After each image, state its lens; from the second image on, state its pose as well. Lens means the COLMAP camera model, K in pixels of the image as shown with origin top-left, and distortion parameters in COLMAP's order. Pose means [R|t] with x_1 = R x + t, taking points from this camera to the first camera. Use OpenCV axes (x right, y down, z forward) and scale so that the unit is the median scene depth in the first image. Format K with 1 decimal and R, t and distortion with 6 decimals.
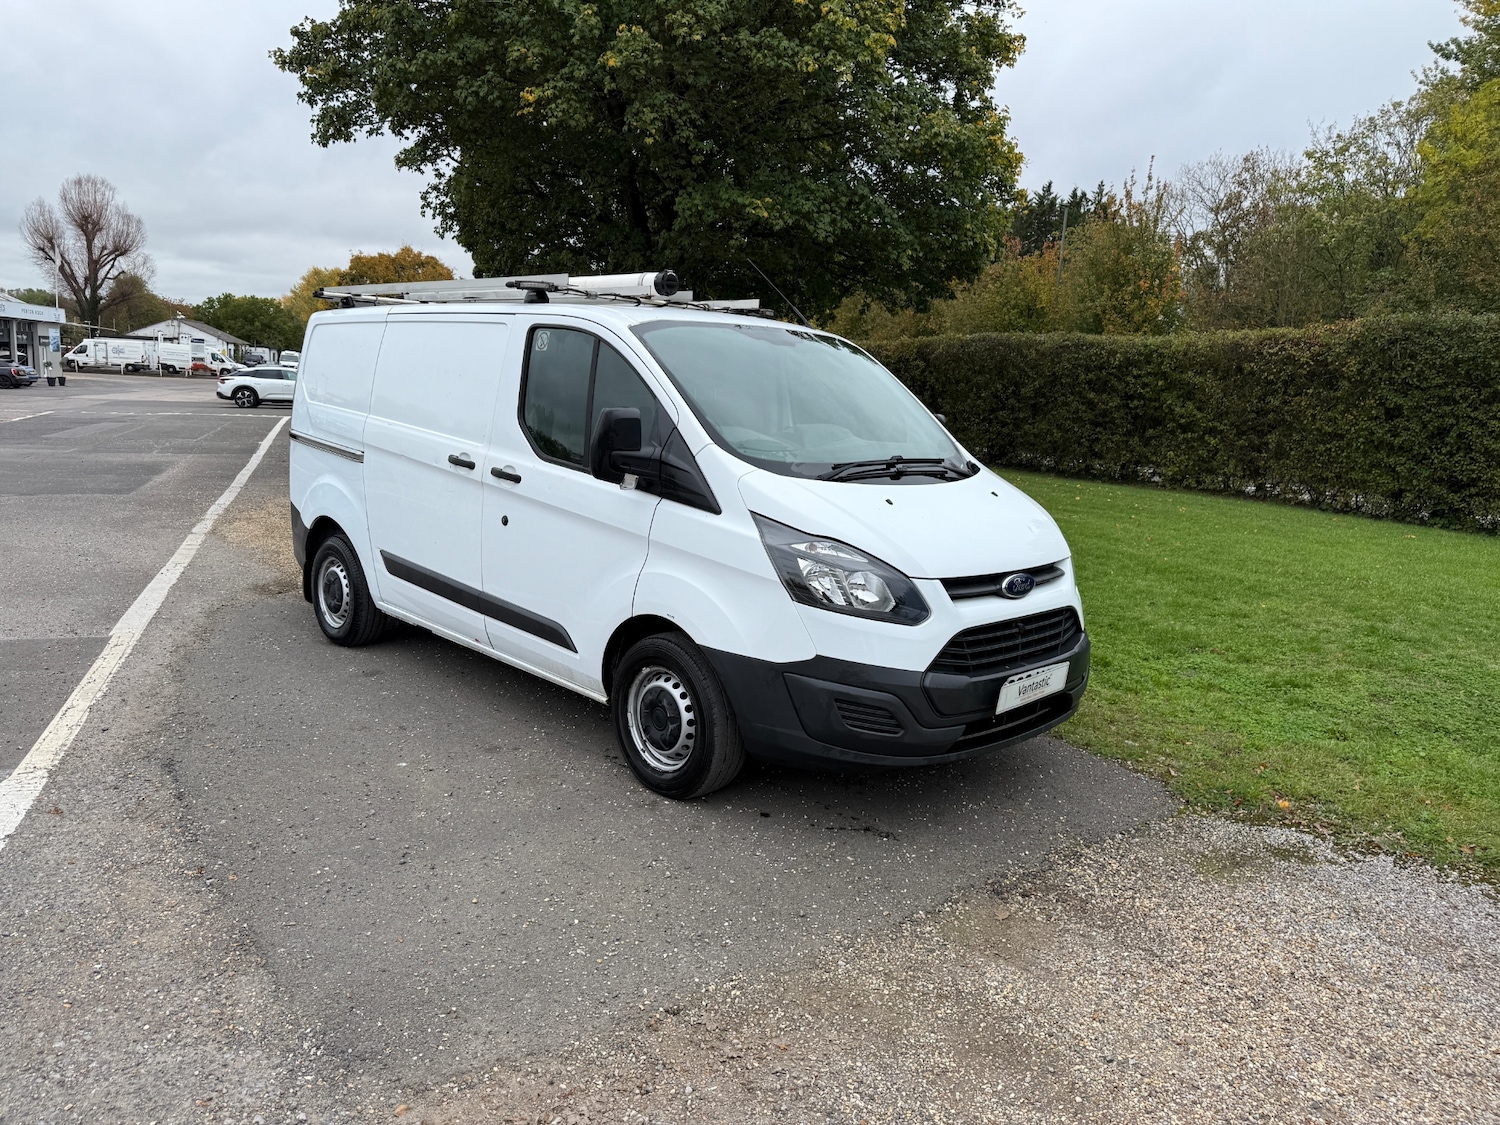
lens RADIAL K [[1113.6, 0, 729.8], [0, 1113.6, 541.9], [0, 0, 1]] dist [0.083252, -0.118354]
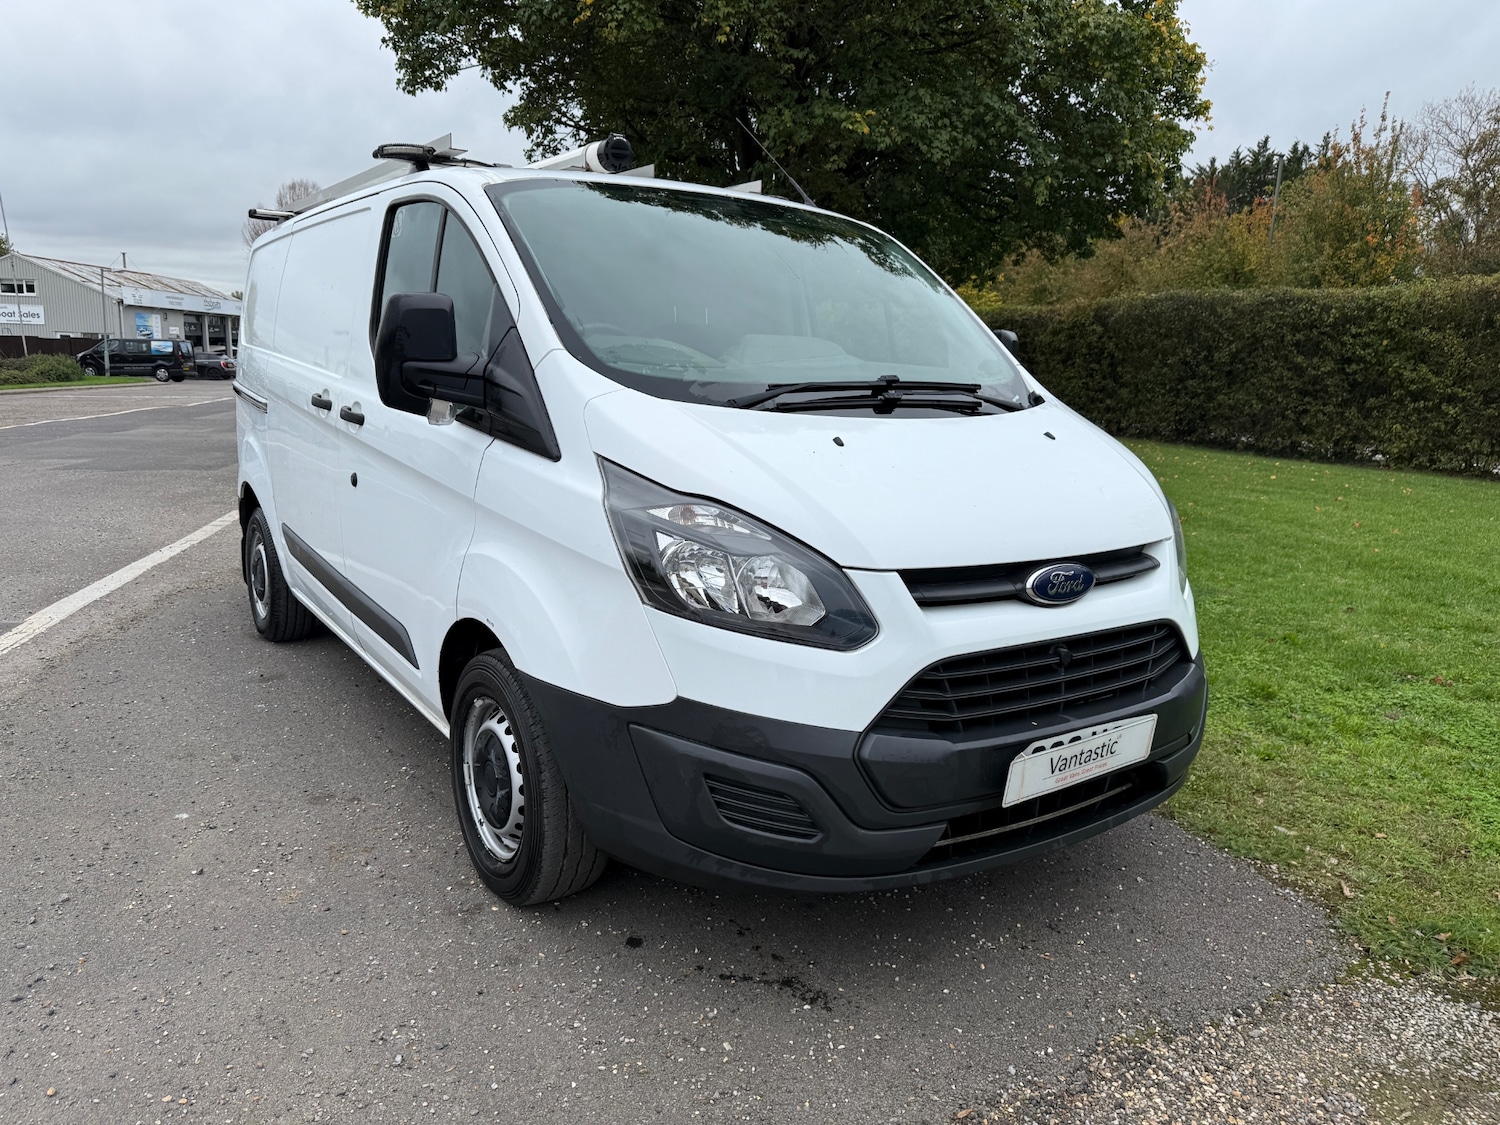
lens RADIAL K [[1114.0, 0, 722.1], [0, 1114.0, 551.8], [0, 0, 1]] dist [-0.000409, -0.001812]
pose [[0.984290, 0.013343, -0.176057, 0.100358], [-0.009937, 0.999746, 0.020215, 0.006563], [0.176282, -0.018148, 0.984172, 0.213373]]
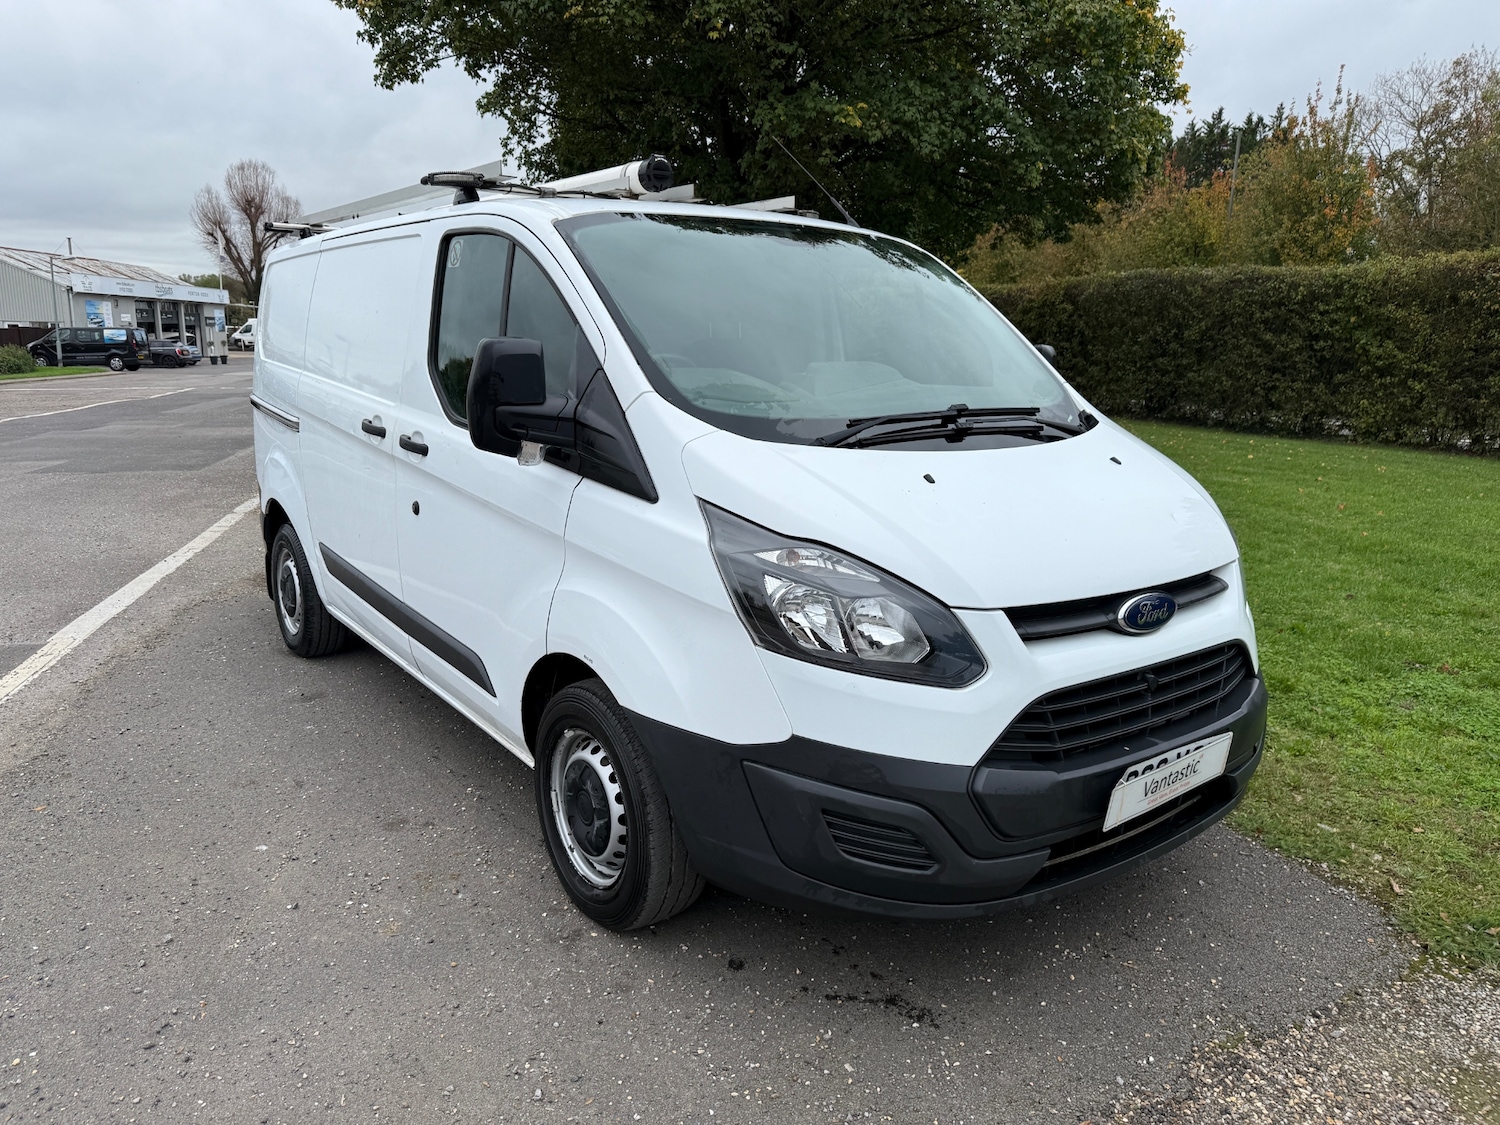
lens RADIAL K [[1113.7, 0, 721.7], [0, 1113.7, 553.9], [0, 0, 1]] dist [0.004715, -0.008684]
pose [[0.989880, -0.004460, -0.141840, 0.062292], [0.010747, 0.998991, 0.043595, -0.011976], [0.141503, -0.044678, 0.988929, 0.198093]]
